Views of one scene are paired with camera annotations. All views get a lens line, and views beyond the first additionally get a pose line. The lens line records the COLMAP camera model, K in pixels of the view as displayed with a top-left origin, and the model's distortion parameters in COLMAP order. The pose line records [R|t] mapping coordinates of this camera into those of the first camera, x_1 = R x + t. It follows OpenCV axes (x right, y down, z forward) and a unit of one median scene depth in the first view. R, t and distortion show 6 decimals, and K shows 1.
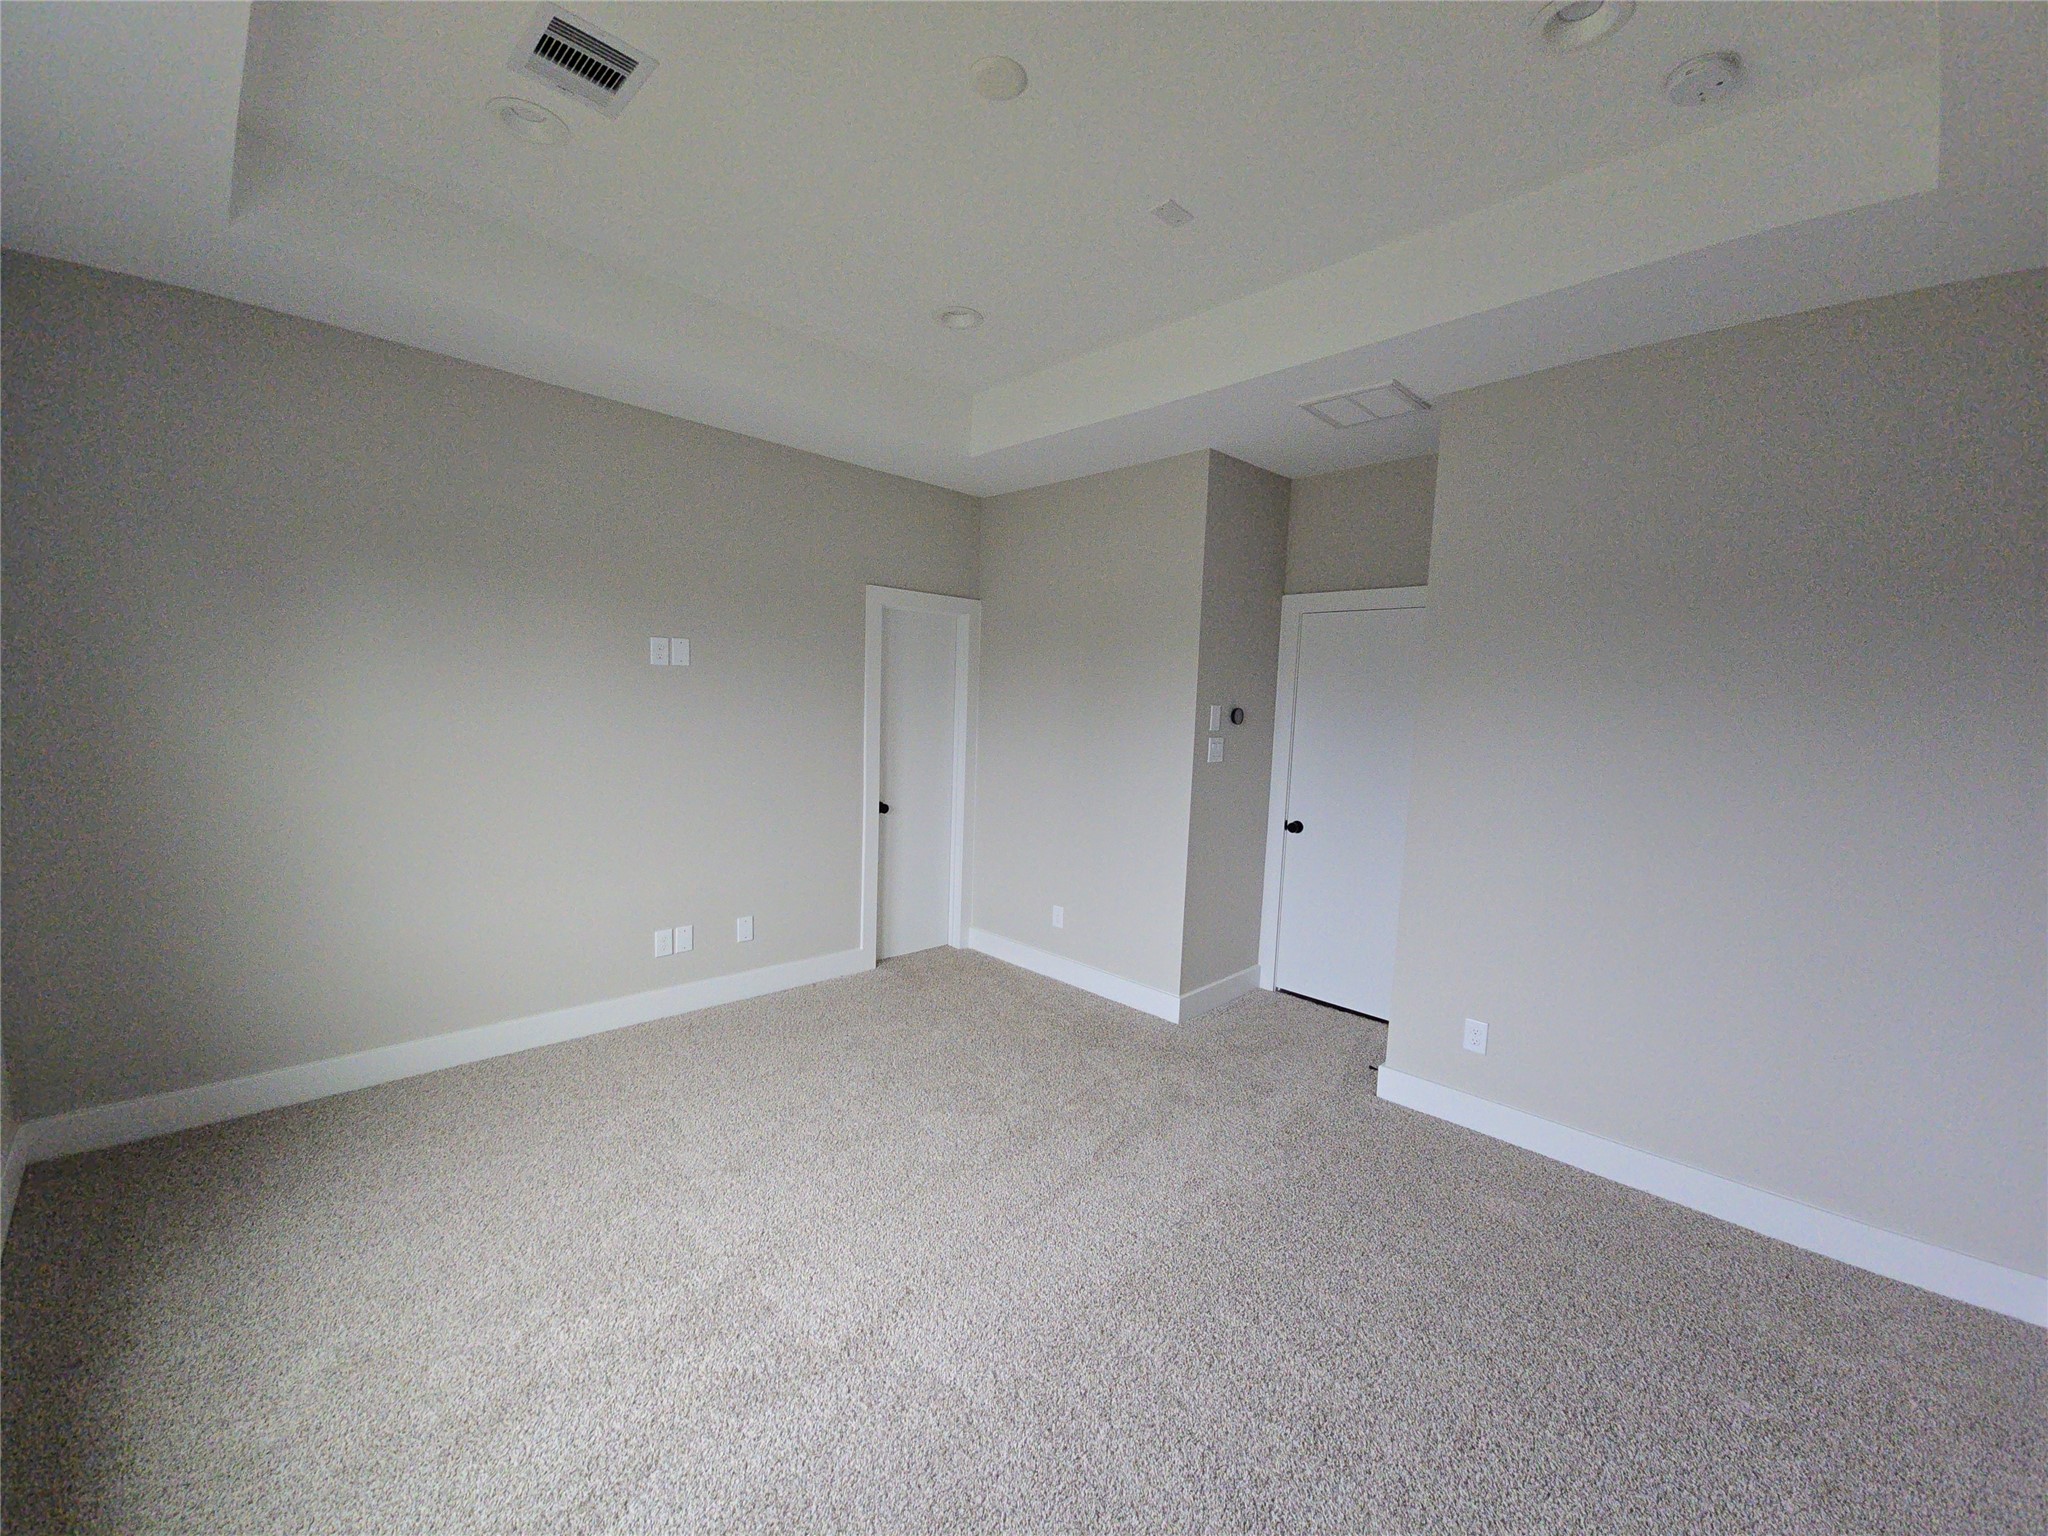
lens RADIAL K [[837.6, 0, 1023.8], [0, 837.6, 779.2], [0, 0, 1]] dist [0.007645, -0.010395]
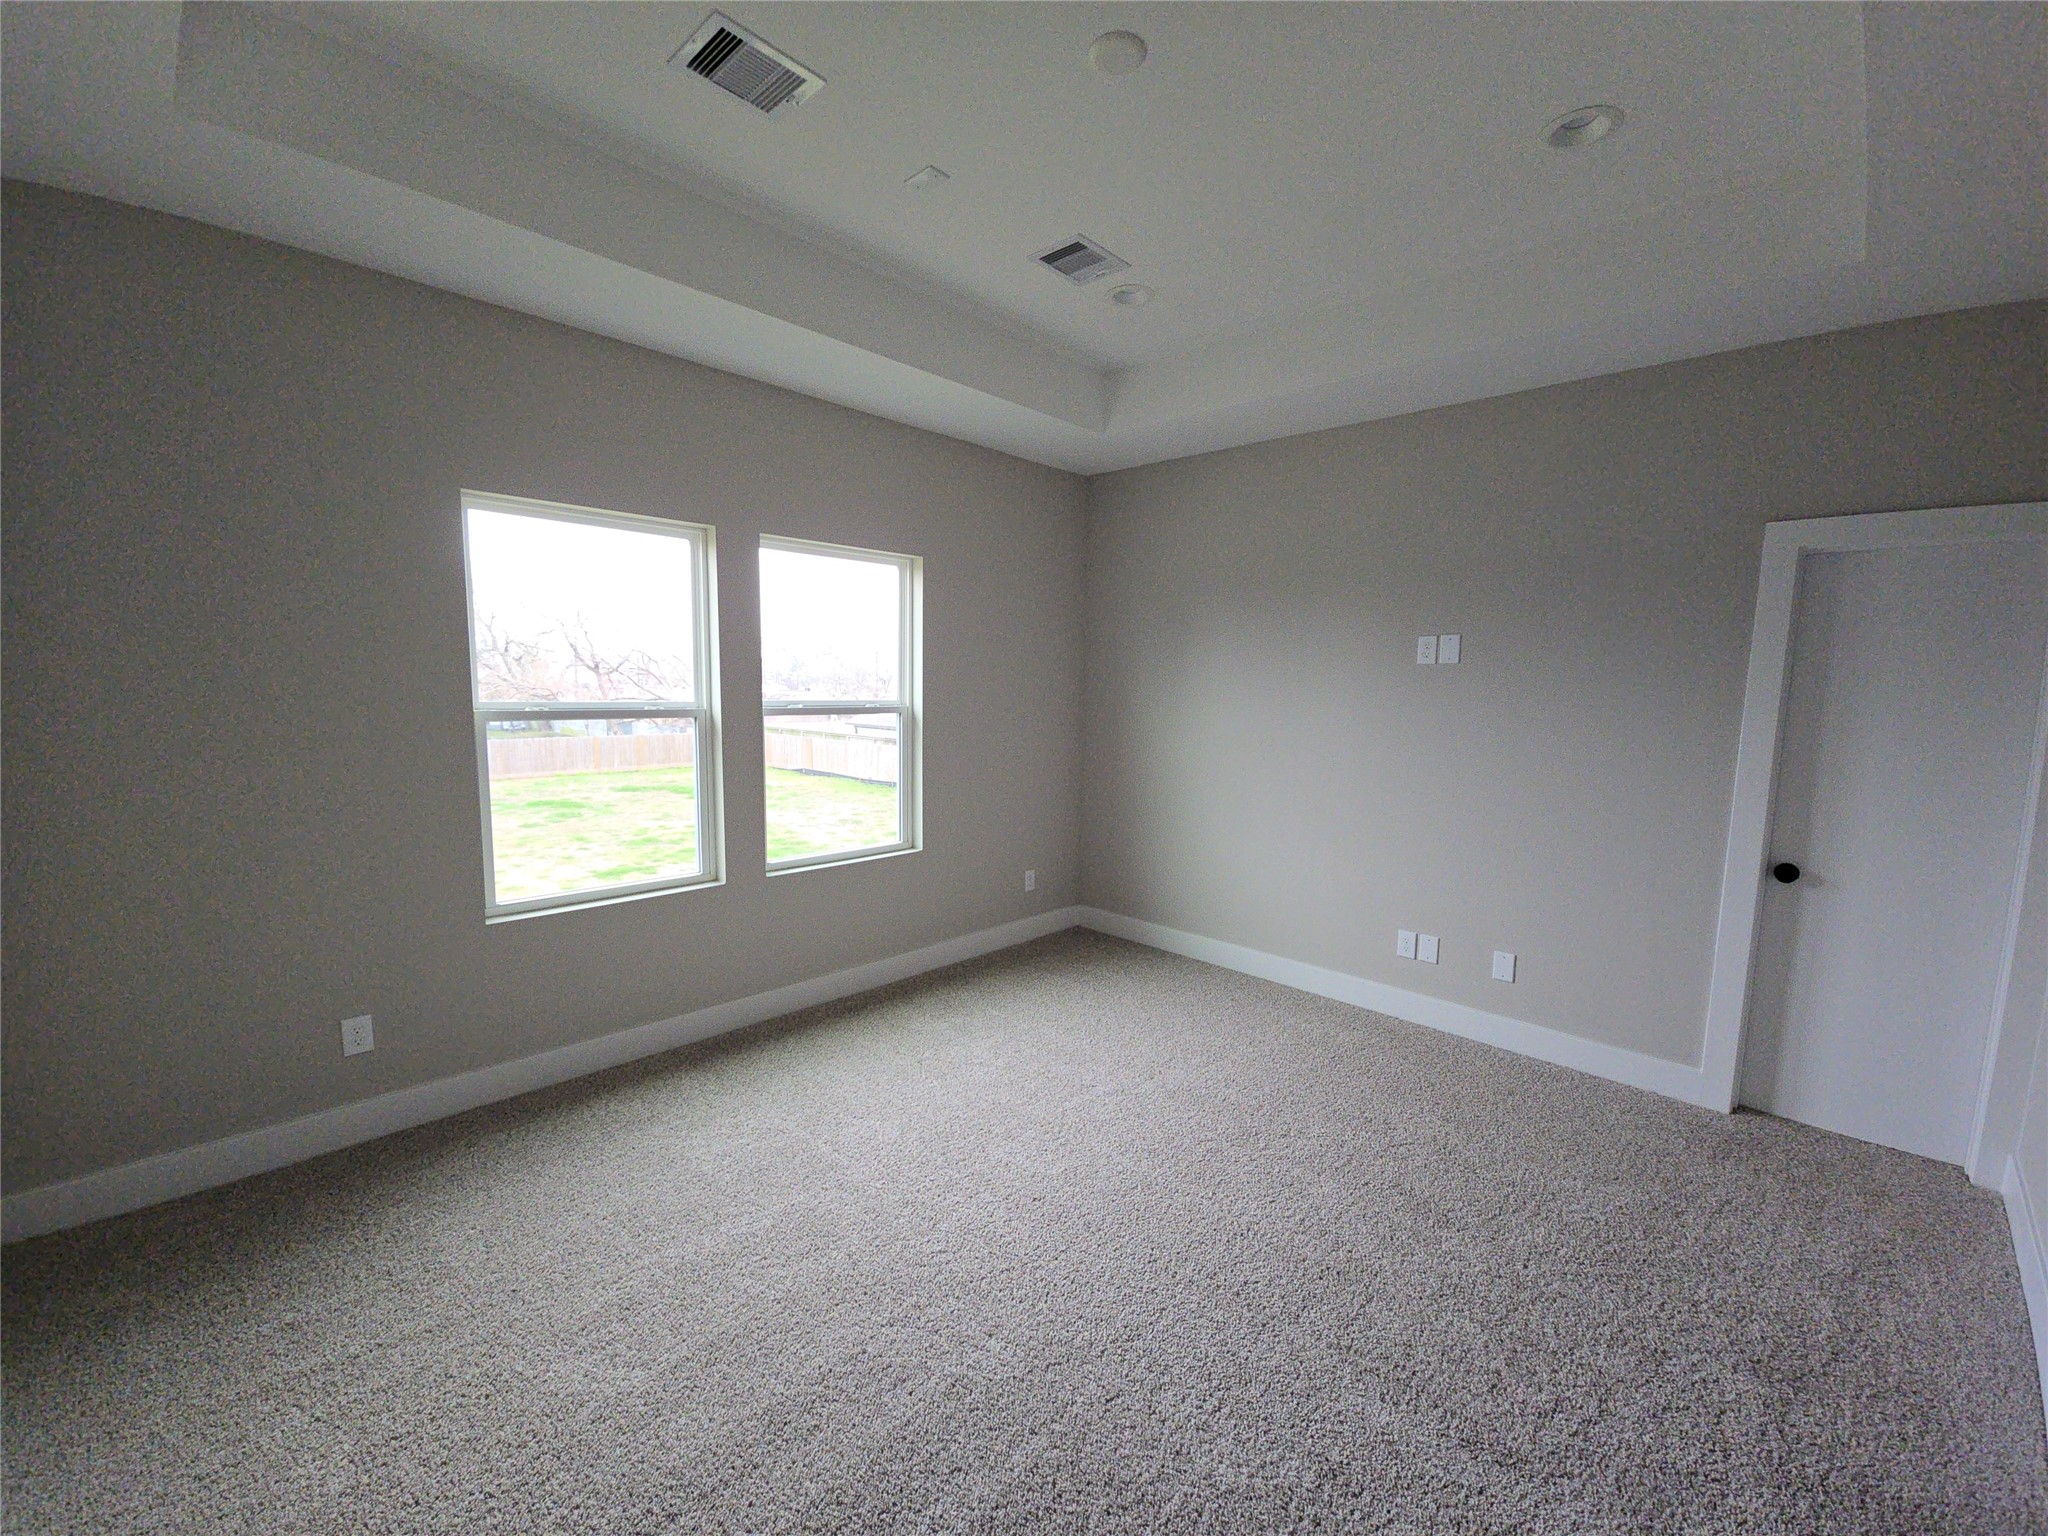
lens RADIAL K [[837.6, 0, 1023.8], [0, 837.6, 779.2], [0, 0, 1]] dist [0.007645, -0.010395]
pose [[0.014837, 0.075207, -0.997058, 0.521313], [-0.117561, 0.990382, 0.072954, -0.016816], [0.992955, 0.116133, 0.023536, 0.489589]]
